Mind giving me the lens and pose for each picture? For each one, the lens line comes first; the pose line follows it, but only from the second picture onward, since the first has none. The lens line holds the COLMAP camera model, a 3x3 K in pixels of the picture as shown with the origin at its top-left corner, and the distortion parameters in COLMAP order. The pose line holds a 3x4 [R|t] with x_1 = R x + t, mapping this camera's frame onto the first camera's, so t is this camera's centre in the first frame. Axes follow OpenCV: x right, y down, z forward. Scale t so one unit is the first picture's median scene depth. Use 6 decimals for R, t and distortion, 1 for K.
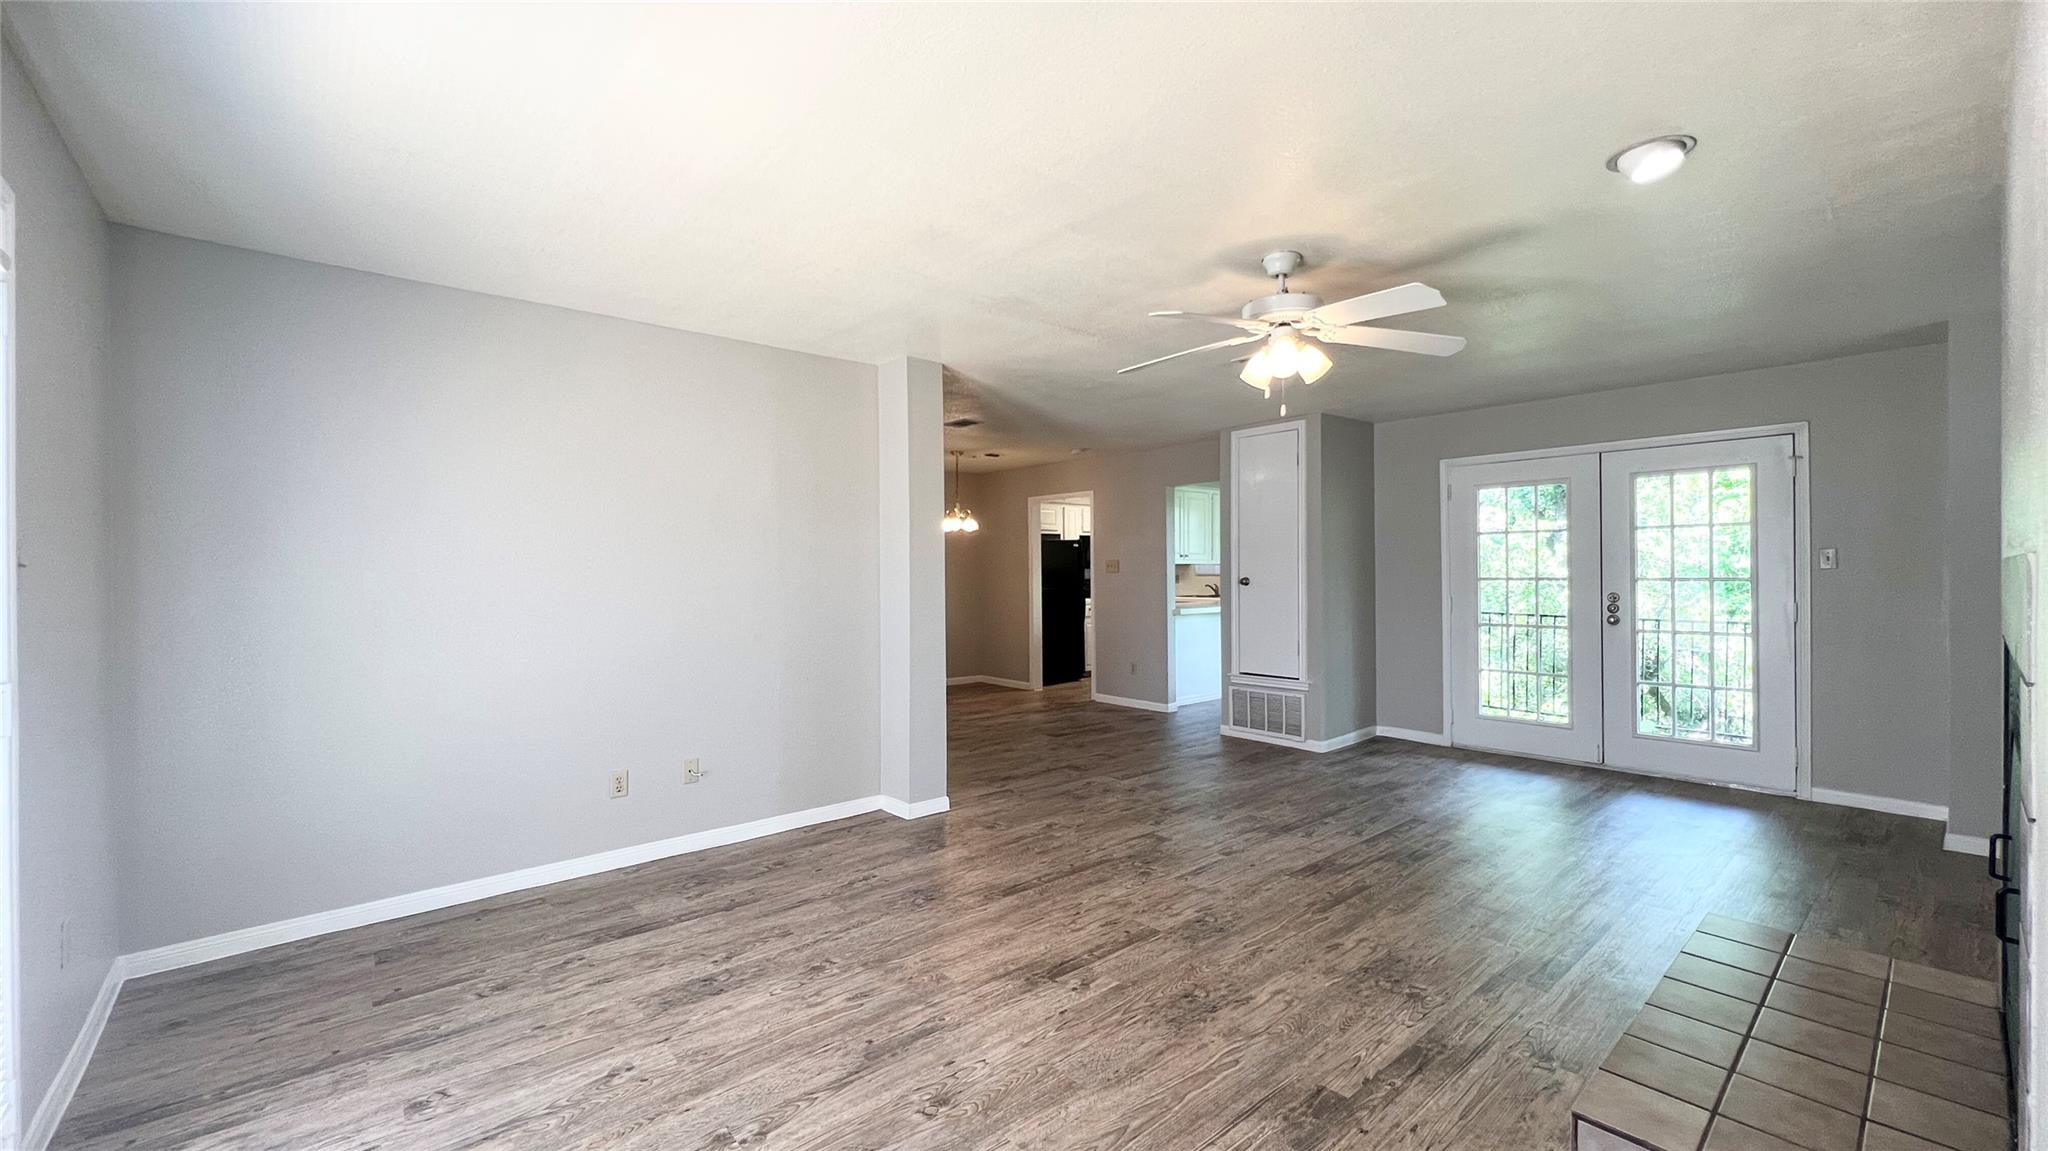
lens RADIAL K [[821.5, 0, 1024.0], [0, 821.5, 575.5], [0, 0, 1]] dist [-0.000647, 0.000077]
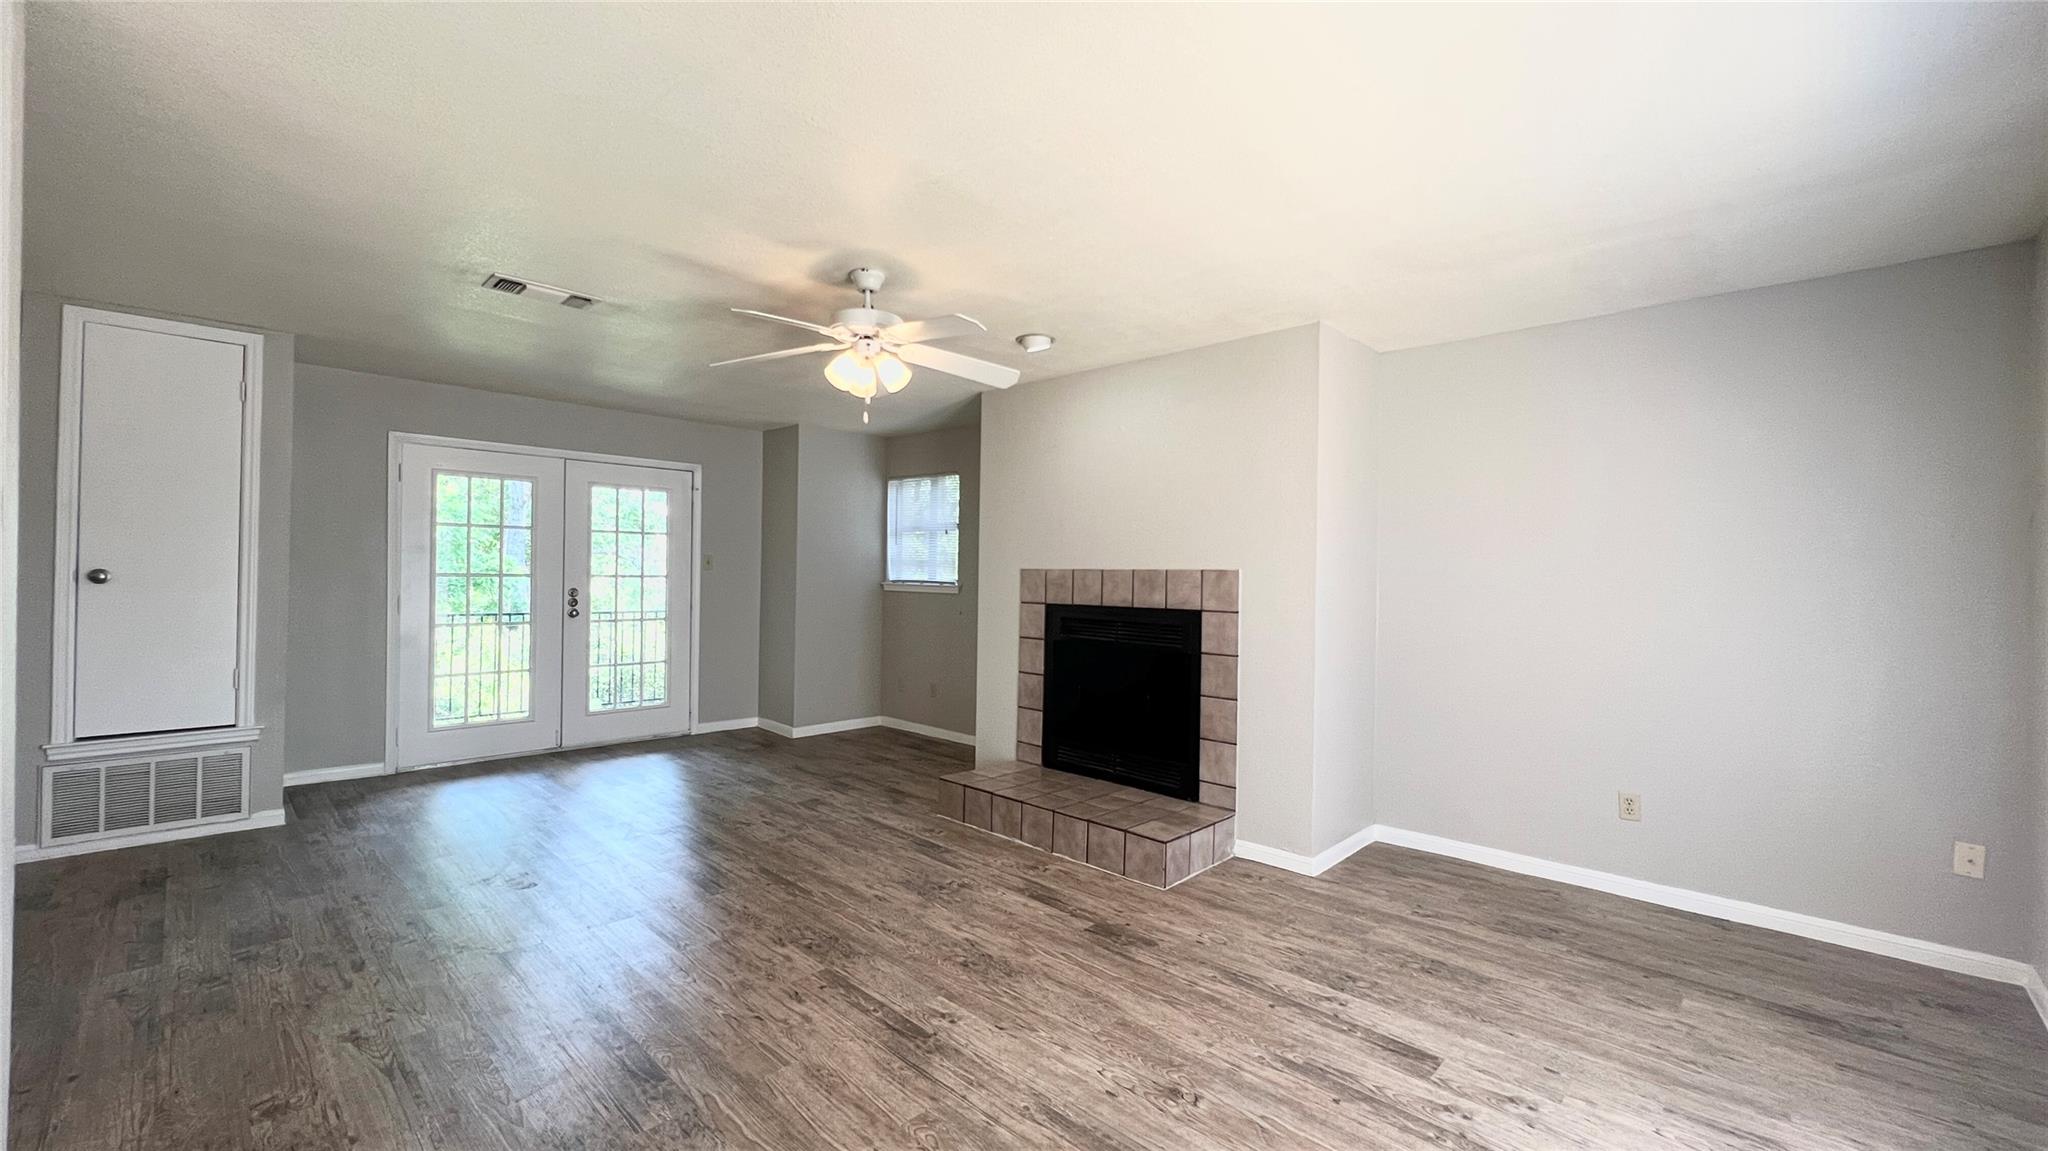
lens RADIAL K [[815.3, 0, 1015.9], [0, 815.3, 584.3], [0, 0, 1]] dist [-0.002328, -0.000147]
pose [[-0.079122, -0.006641, 0.996843, -0.580263], [-0.009434, 0.999938, 0.005913, 0.004821], [-0.996820, -0.008936, -0.079180, 0.685481]]
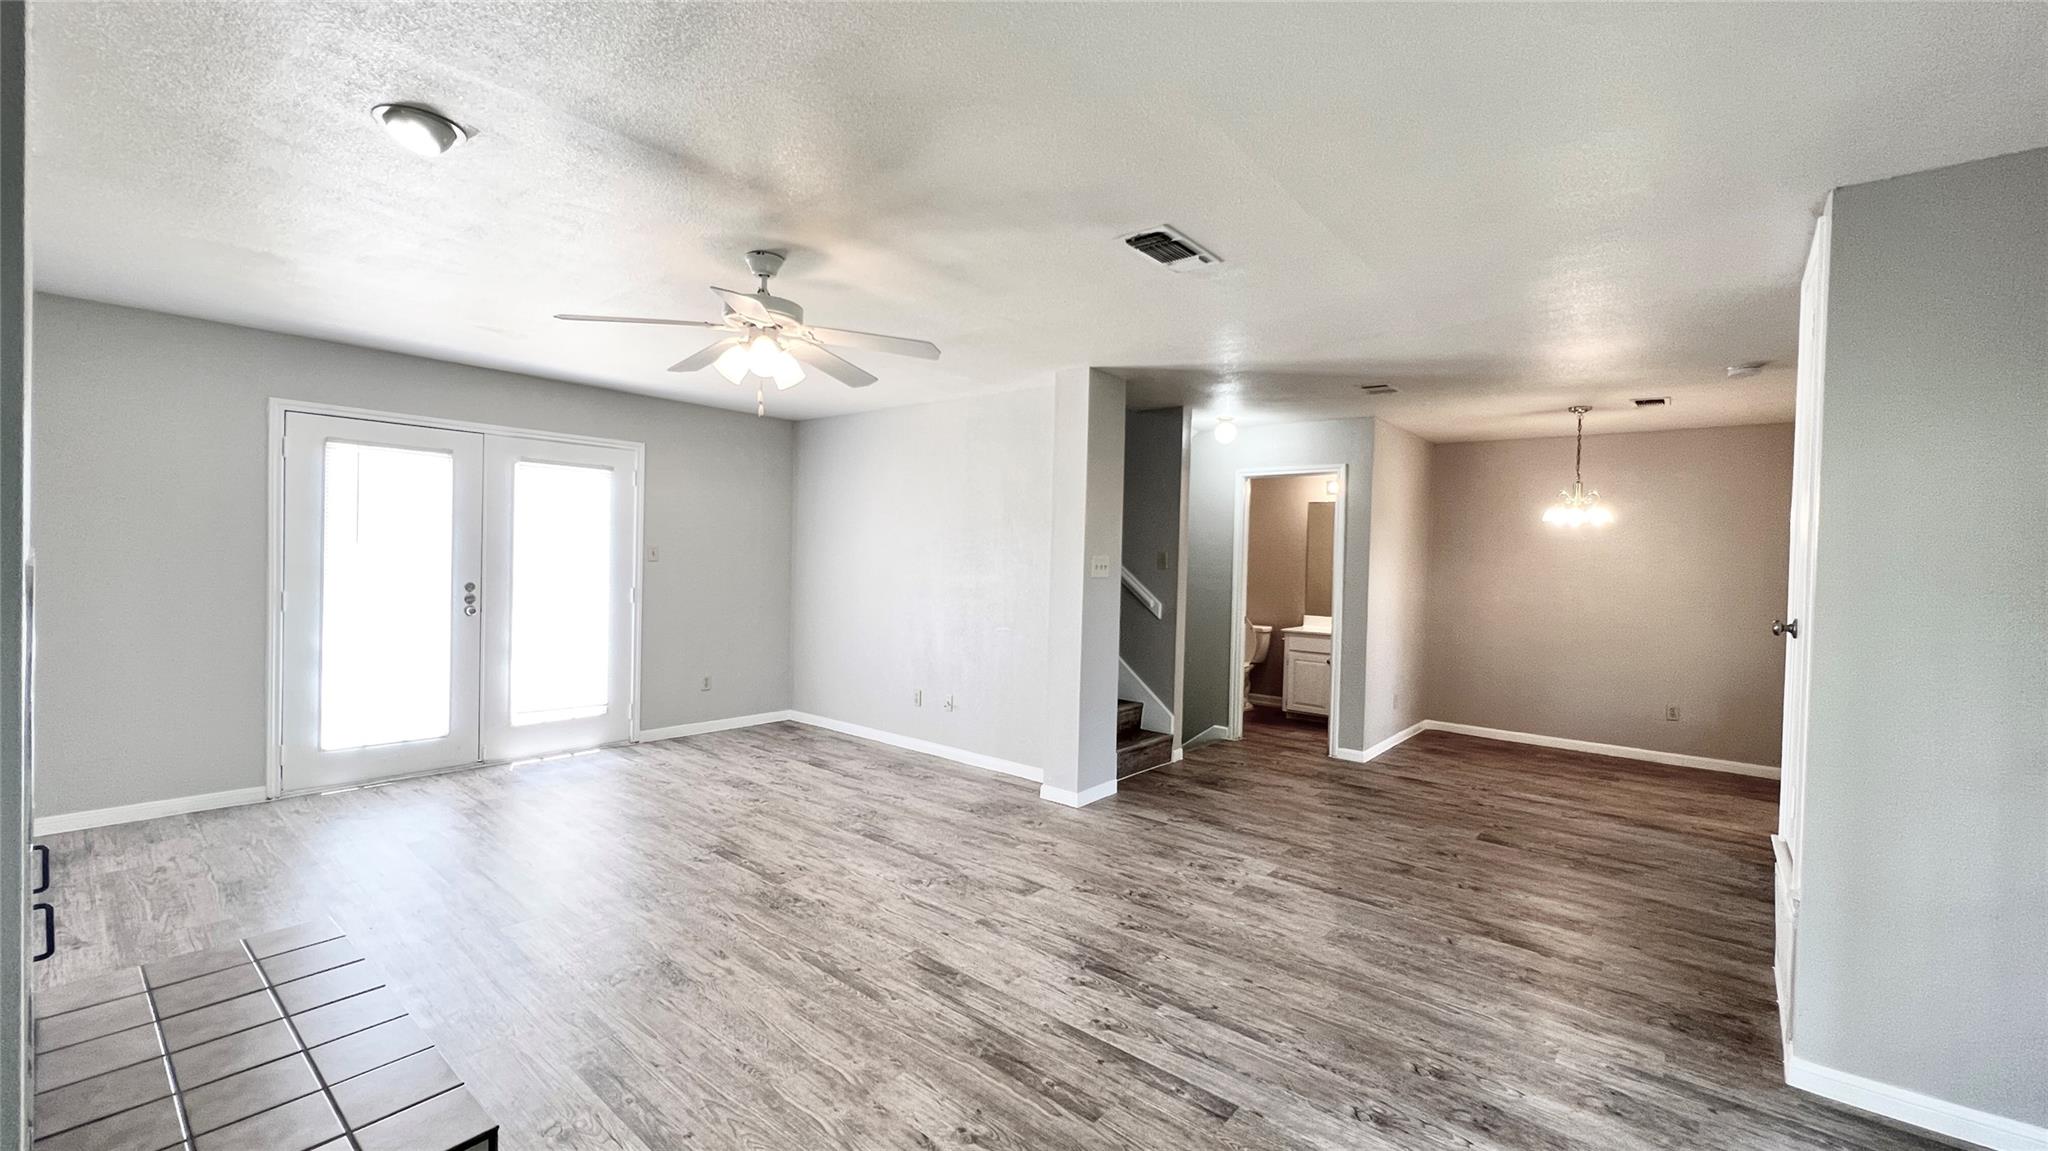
lens RADIAL K [[821.5, 0, 1024.0], [0, 821.5, 575.5], [0, 0, 1]] dist [-0.000647, 0.000077]
pose [[0.160446, 0.031617, -0.986538, 1.055838], [-0.035778, 0.999016, 0.026198, -0.031335], [0.986396, 0.031093, 0.161419, 0.898071]]
